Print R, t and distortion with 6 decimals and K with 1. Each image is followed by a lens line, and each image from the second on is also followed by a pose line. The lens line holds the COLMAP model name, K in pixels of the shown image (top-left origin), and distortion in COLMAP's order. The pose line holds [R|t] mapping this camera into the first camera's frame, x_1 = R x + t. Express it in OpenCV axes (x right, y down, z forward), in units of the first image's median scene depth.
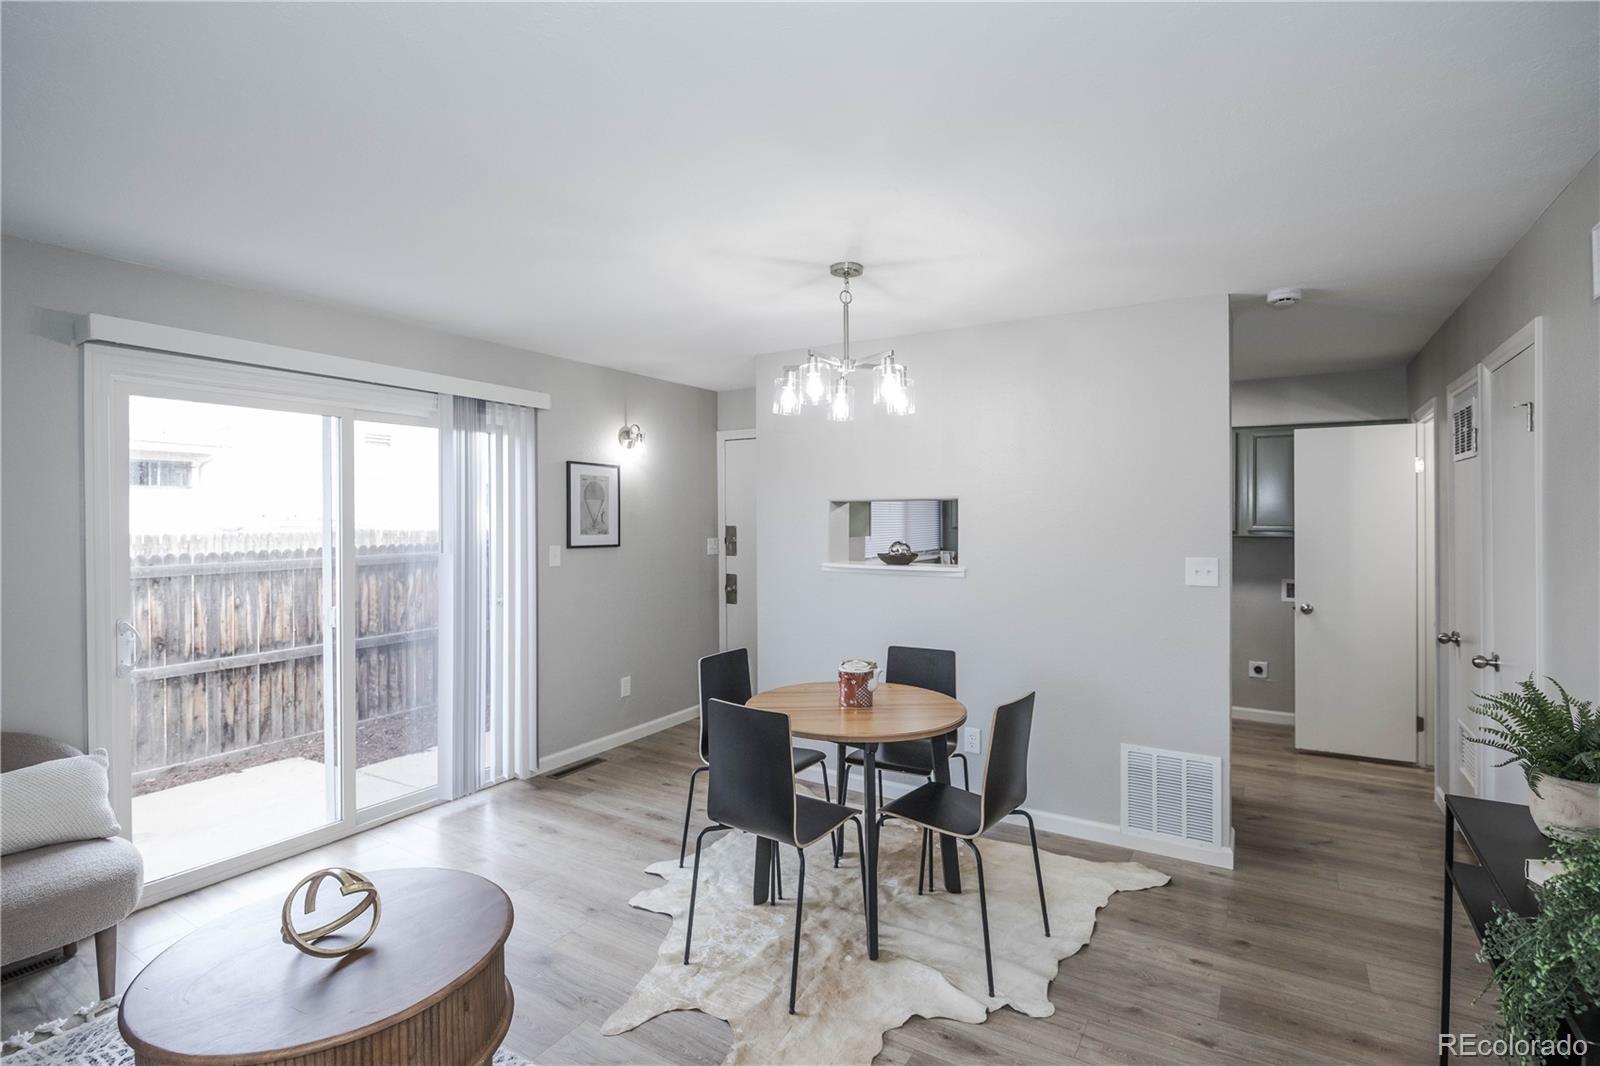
lens RADIAL K [[777.9, 0, 814.1], [0, 777.9, 522.4], [0, 0, 1]] dist [-0.001203, -0.003362]
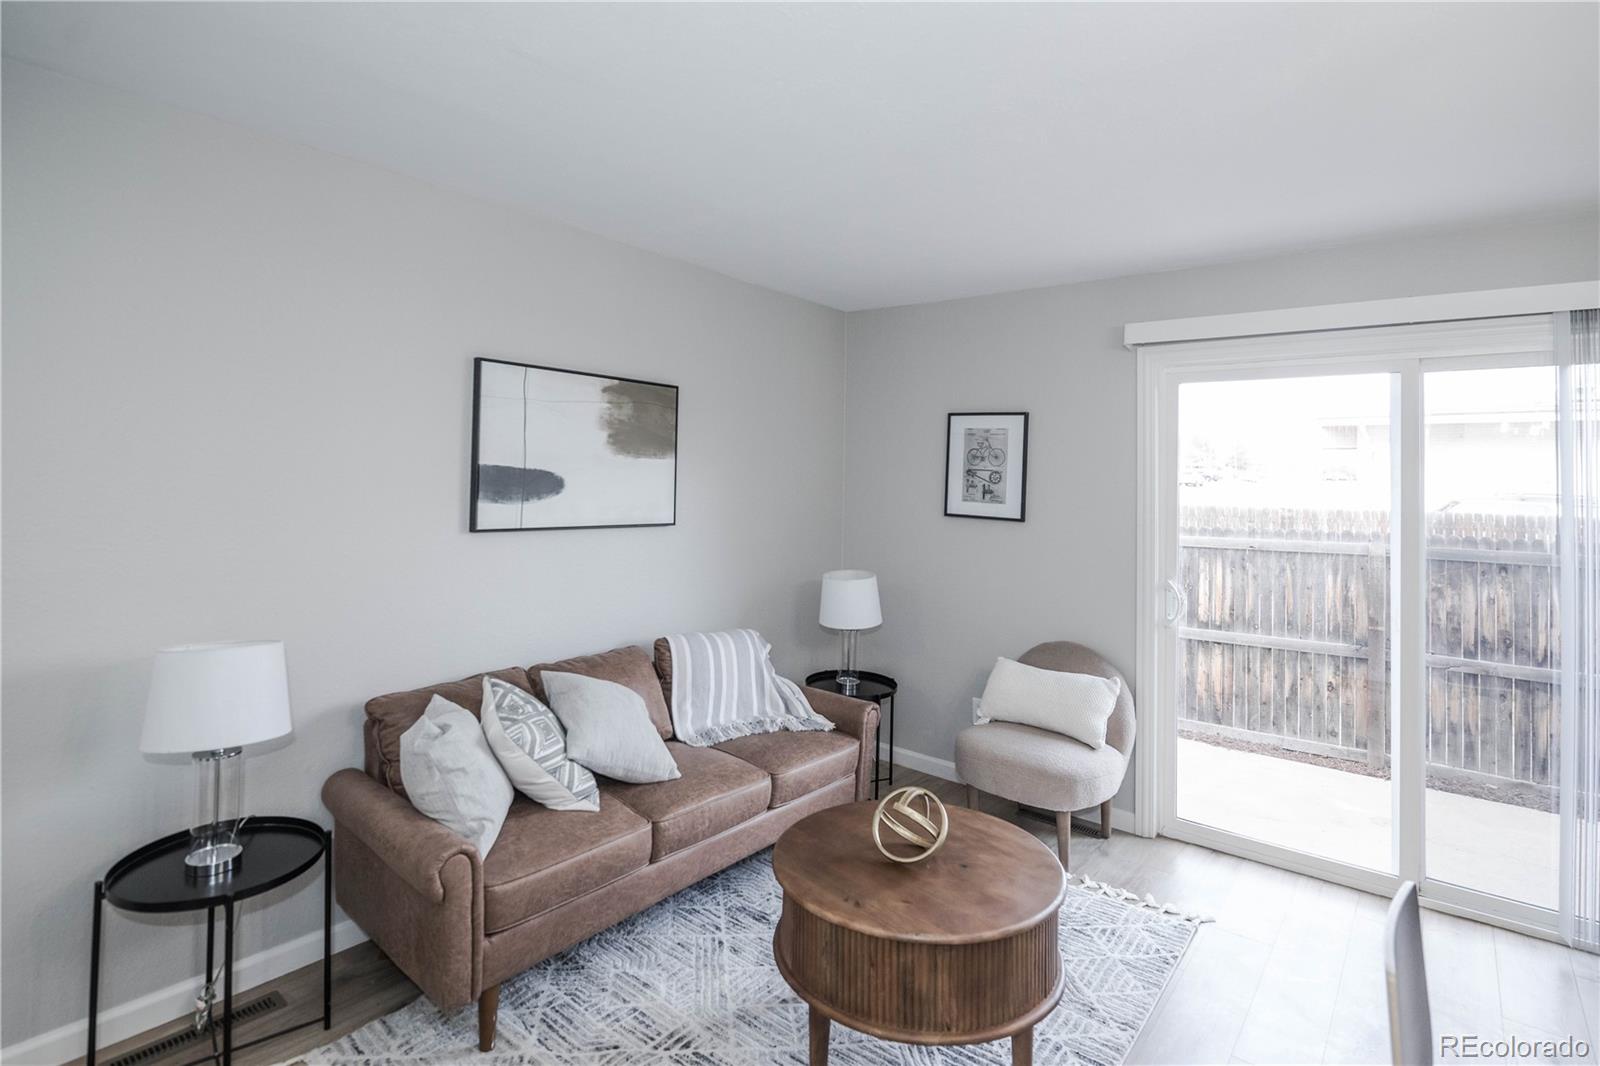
lens RADIAL K [[777.9, 0, 803.7], [0, 777.9, 444.3], [0, 0, 1]] dist [-0.001203, -0.003362]
pose [[-0.142289, -0.048642, -0.988629, 0.167210], [-0.034845, 0.998419, -0.044108, -0.000847], [0.989212, 0.028173, -0.143759, 0.295728]]
